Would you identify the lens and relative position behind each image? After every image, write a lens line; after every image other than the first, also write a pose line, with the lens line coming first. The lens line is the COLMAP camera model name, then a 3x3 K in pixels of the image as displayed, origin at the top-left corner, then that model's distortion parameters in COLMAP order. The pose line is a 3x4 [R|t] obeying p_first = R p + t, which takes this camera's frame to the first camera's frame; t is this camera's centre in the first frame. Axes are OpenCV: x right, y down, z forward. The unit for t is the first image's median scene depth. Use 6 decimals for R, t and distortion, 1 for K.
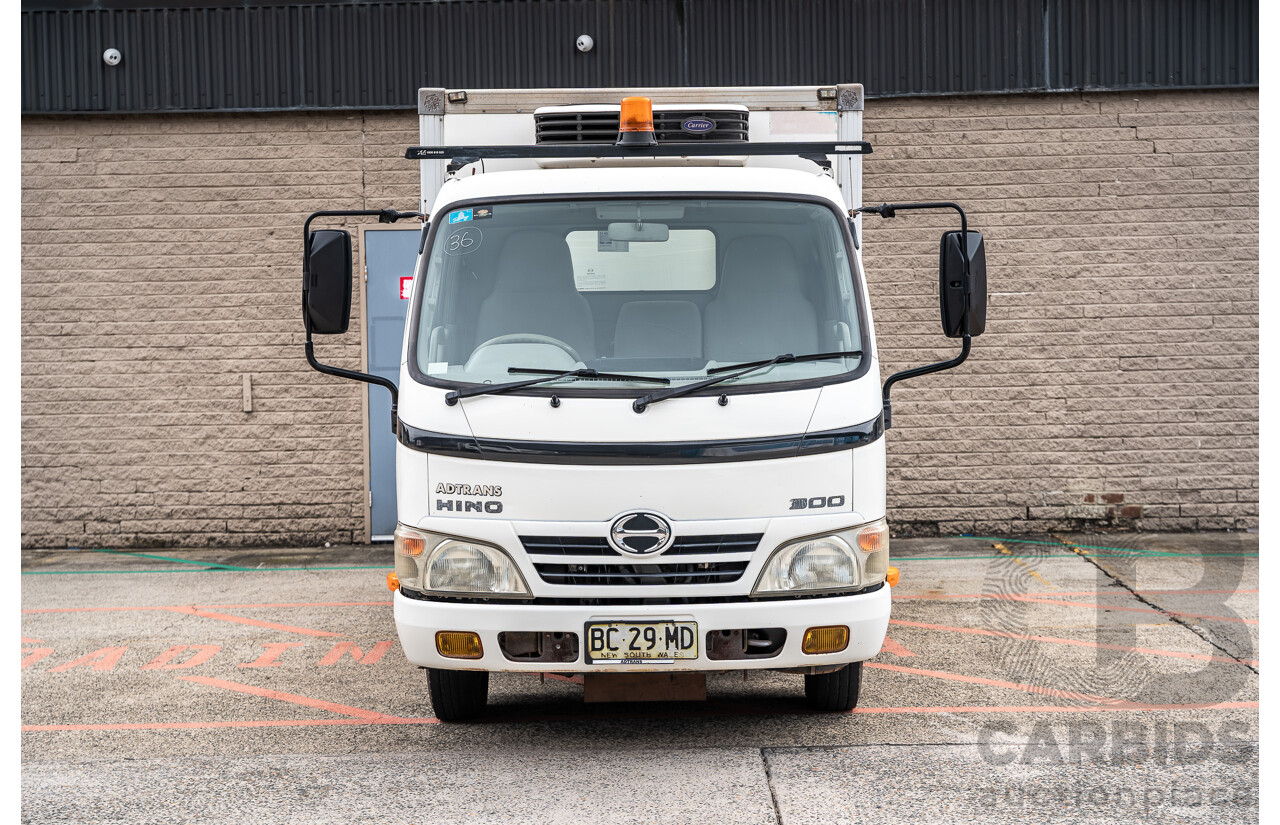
lens RADIAL K [[2012.9, 0, 643.4], [0, 2012.9, 427.4], [0, 0, 1]] dist [0.020630, 0.108425]
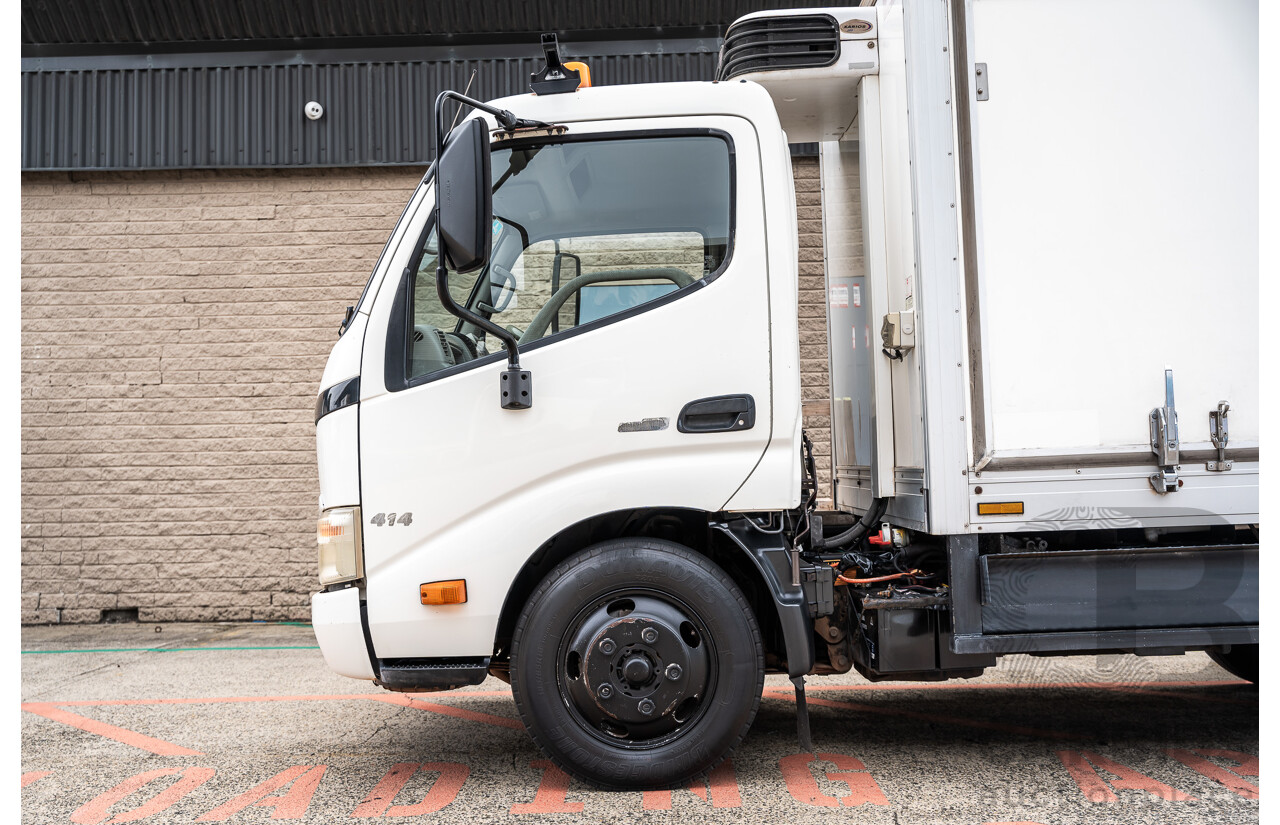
lens RADIAL K [[1176.4, 0, 615.0], [0, 1176.4, 432.8], [0, 0, 1]] dist [0.001958, 0.003885]
pose [[0.999973, -0.000910, 0.007339, -0.120891], [0.001662, 0.994670, -0.103101, 0.029540], [-0.007206, 0.103110, 0.994644, 0.446050]]
